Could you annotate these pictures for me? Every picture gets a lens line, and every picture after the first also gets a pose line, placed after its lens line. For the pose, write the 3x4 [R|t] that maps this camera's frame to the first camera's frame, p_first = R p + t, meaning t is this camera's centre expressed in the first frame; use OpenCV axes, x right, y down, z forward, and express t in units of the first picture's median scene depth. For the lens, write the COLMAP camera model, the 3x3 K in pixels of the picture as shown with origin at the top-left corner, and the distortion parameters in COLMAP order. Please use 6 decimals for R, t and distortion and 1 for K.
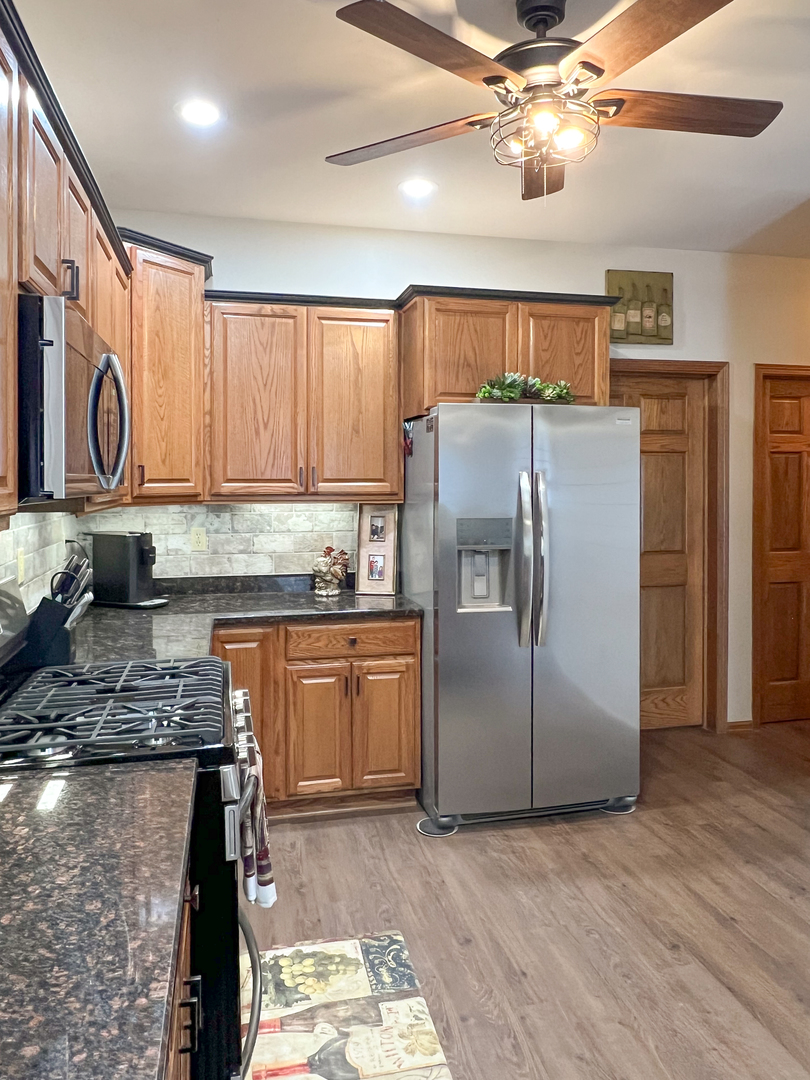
lens RADIAL K [[780.8, 0, 406.8], [0, 780.8, 488.5], [0, 0, 1]] dist [-0.006387, 0.002499]
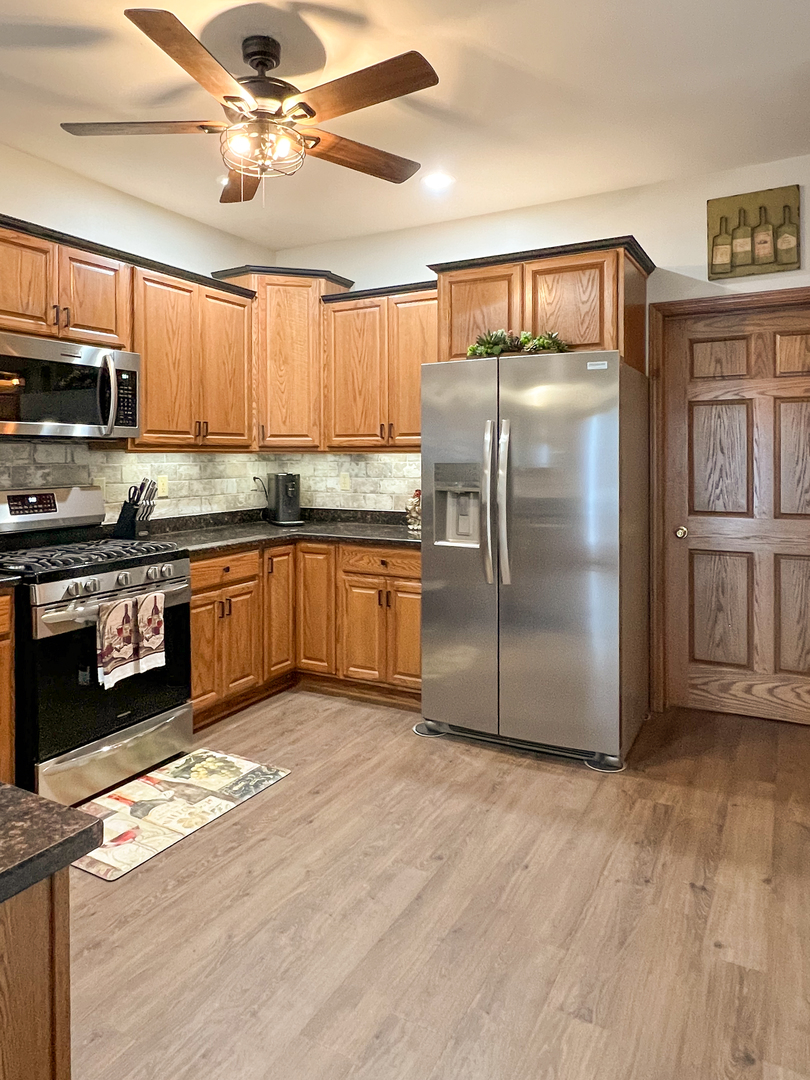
lens RADIAL K [[702.9, 0, 373.2], [0, 702.9, 459.0], [0, 0, 1]] dist [-0.001645, 0.002709]
pose [[0.737107, 0.003631, -0.675766, 0.651913], [-0.005924, 0.999982, -0.001089, 0.031485], [0.675750, 0.004806, 0.737115, 0.161157]]
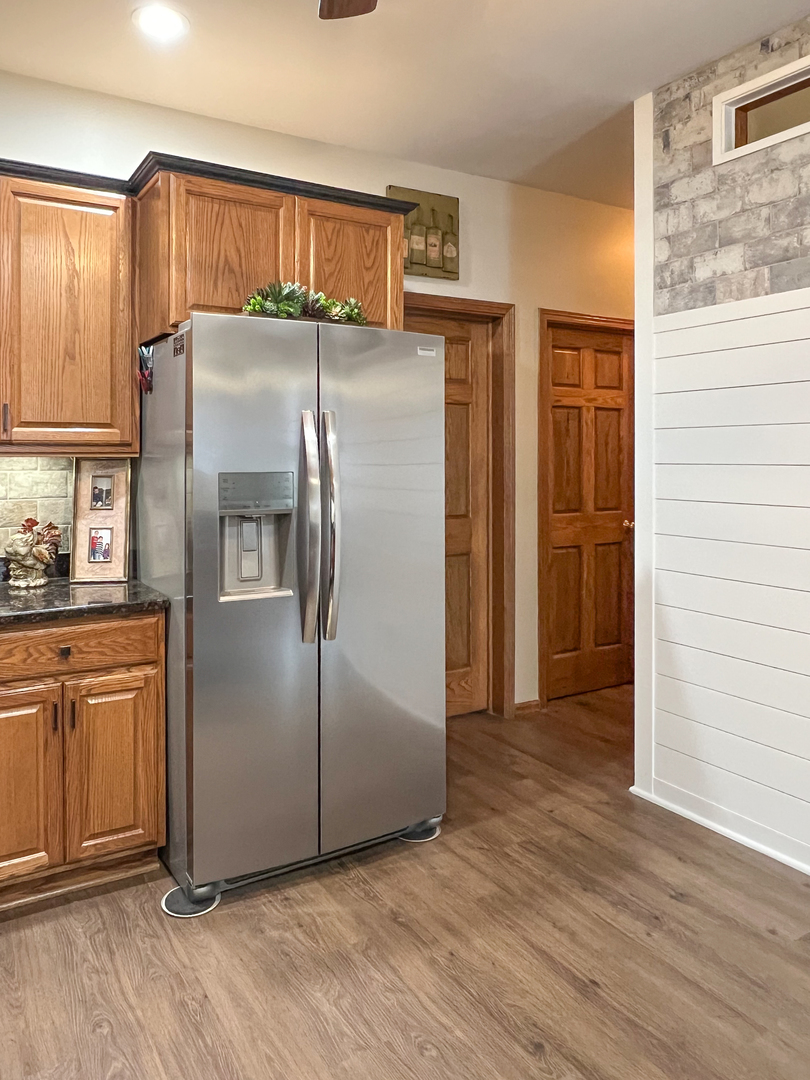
lens RADIAL K [[780.8, 0, 383.0], [0, 780.8, 458.2], [0, 0, 1]] dist [-0.006387, 0.002499]
pose [[0.952181, -0.001576, 0.305532, -0.011027], [0.004172, 0.999961, -0.007843, 0.028851], [-0.305508, 0.008743, 0.952150, 0.242745]]
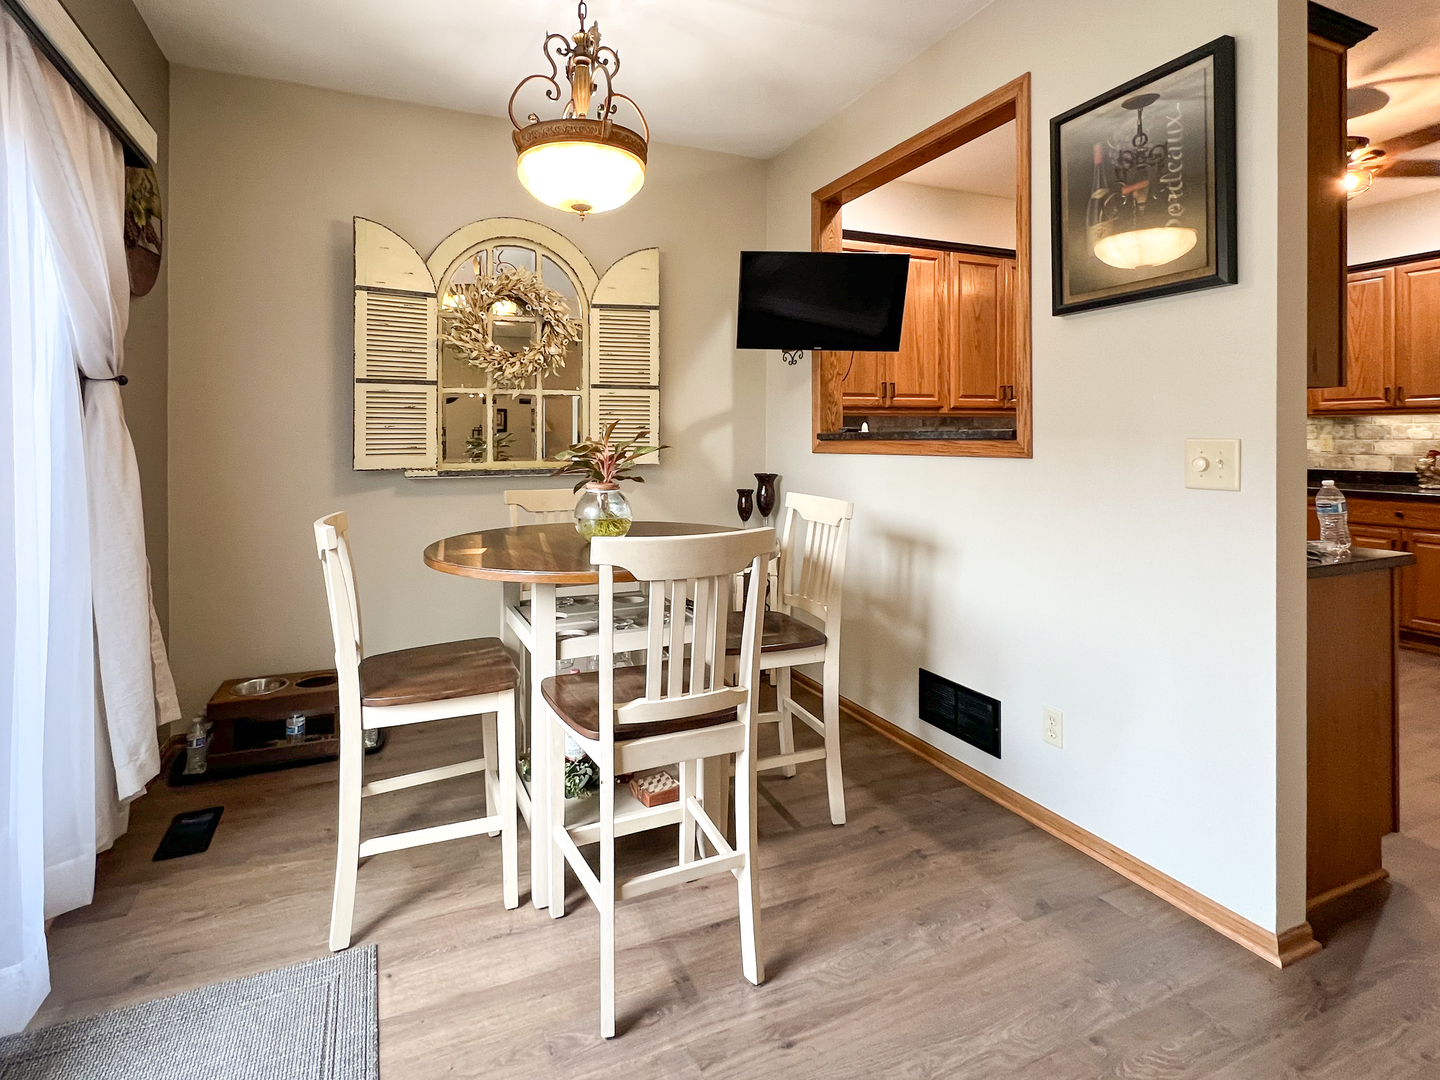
lens RADIAL K [[717.5, 0, 692.9], [0, 717.5, 435.0], [0, 0, 1]] dist [-0.000927, -0.000927]
pose [[0.186674, 0.002697, -0.982418, 0.889690], [-0.008925, 0.999960, 0.001050, 0.066140], [0.982381, 0.008572, 0.186691, -0.415490]]
